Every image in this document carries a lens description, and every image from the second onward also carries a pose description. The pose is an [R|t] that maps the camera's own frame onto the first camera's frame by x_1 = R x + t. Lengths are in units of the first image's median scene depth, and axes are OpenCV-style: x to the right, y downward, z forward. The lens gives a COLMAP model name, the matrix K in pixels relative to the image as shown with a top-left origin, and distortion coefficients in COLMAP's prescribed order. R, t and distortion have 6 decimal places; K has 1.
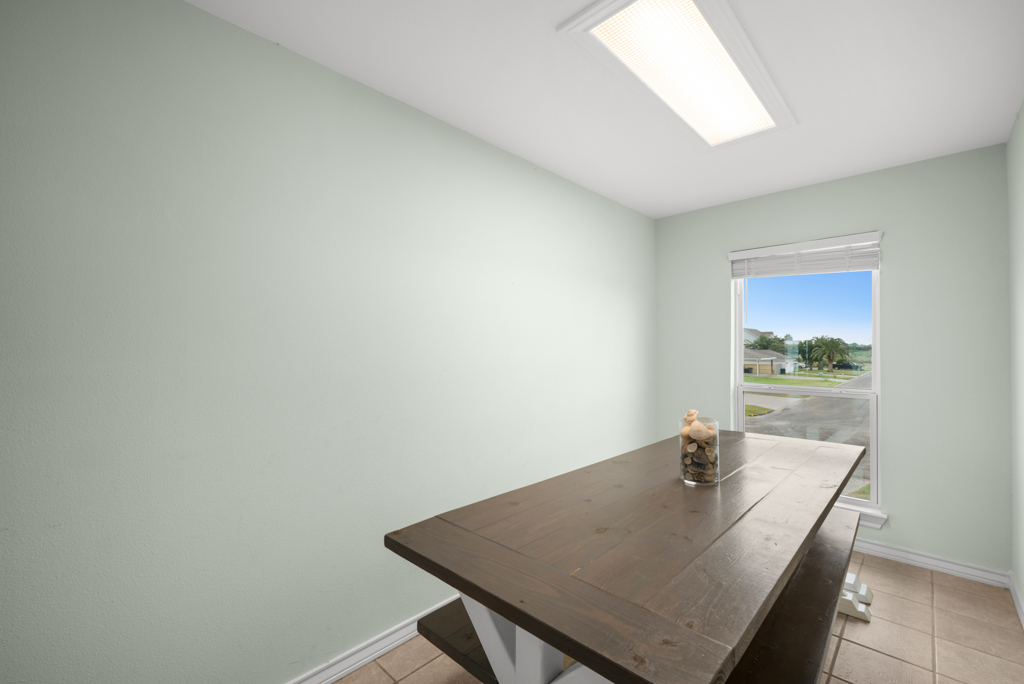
lens RADIAL K [[436.8, 0, 512.8], [0, 436.8, 348.6], [0, 0, 1]] dist [-0.002568, -0.000022]
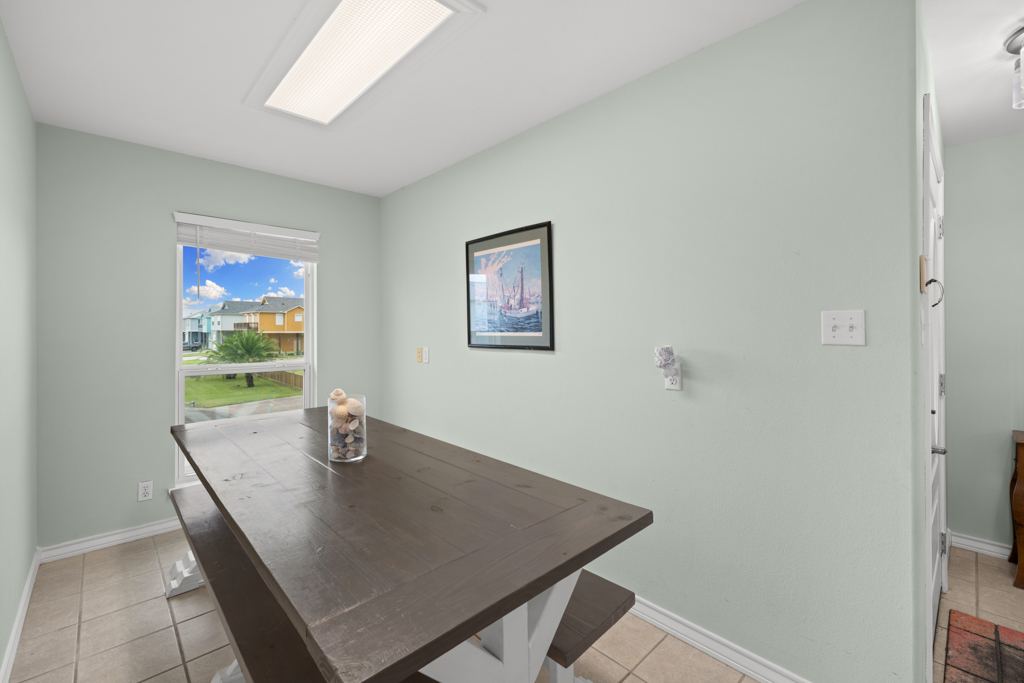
lens RADIAL K [[433.0, 0, 527.0], [0, 433.0, 326.6], [0, 0, 1]] dist [0.001722, -0.000341]
pose [[0.035339, 0.004275, 0.999366, -0.510547], [-0.003205, 0.999986, -0.004164, 0.001587], [-0.999370, -0.003056, 0.035352, 0.496145]]
